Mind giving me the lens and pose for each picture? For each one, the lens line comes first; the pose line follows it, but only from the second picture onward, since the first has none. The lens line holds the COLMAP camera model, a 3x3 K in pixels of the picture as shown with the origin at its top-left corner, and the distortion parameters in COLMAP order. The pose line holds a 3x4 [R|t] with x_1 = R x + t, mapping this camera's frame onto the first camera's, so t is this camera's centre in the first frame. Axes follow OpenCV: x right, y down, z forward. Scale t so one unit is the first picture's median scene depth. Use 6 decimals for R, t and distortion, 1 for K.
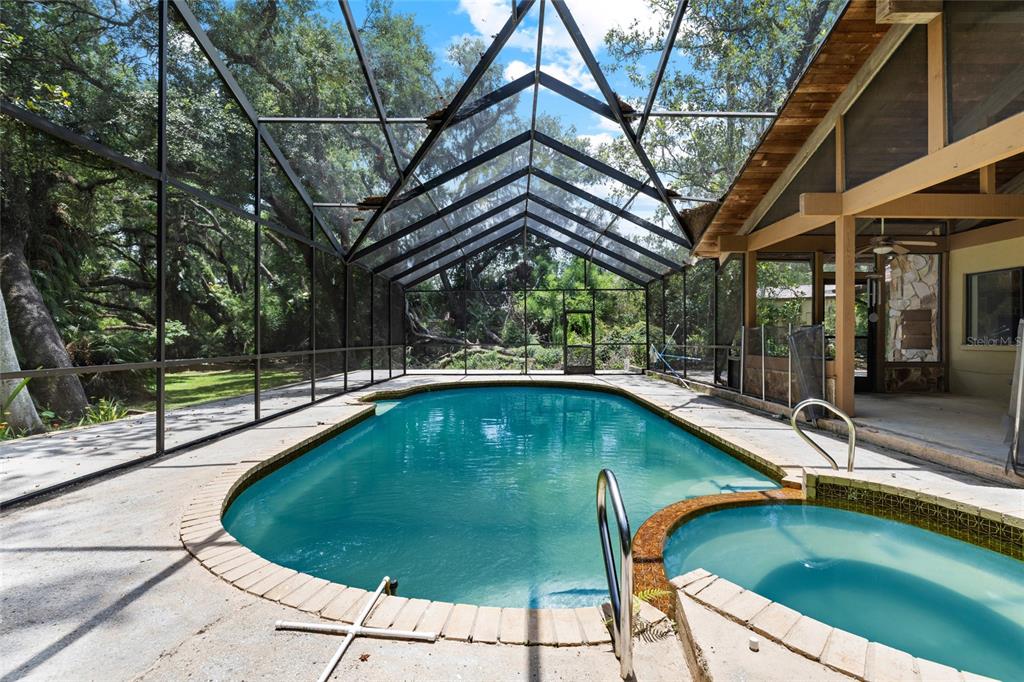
lens RADIAL K [[463.1, 0, 507.2], [0, 463.1, 338.4], [0, 0, 1]] dist [-0.009029, 0.001404]
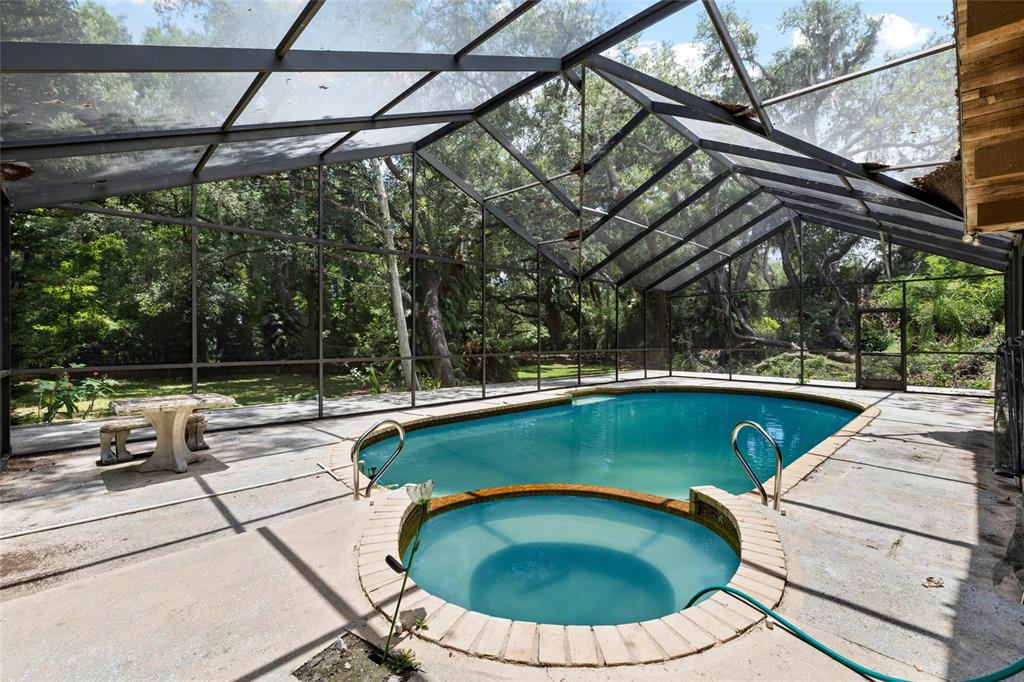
lens RADIAL K [[463.1, 0, 507.2], [0, 463.1, 338.4], [0, 0, 1]] dist [-0.009029, 0.001404]
pose [[0.692657, 0.005471, -0.721247, 0.279446], [-0.003681, 0.999985, 0.004050, -0.010773], [0.721258, -0.000150, 0.692666, -0.001824]]
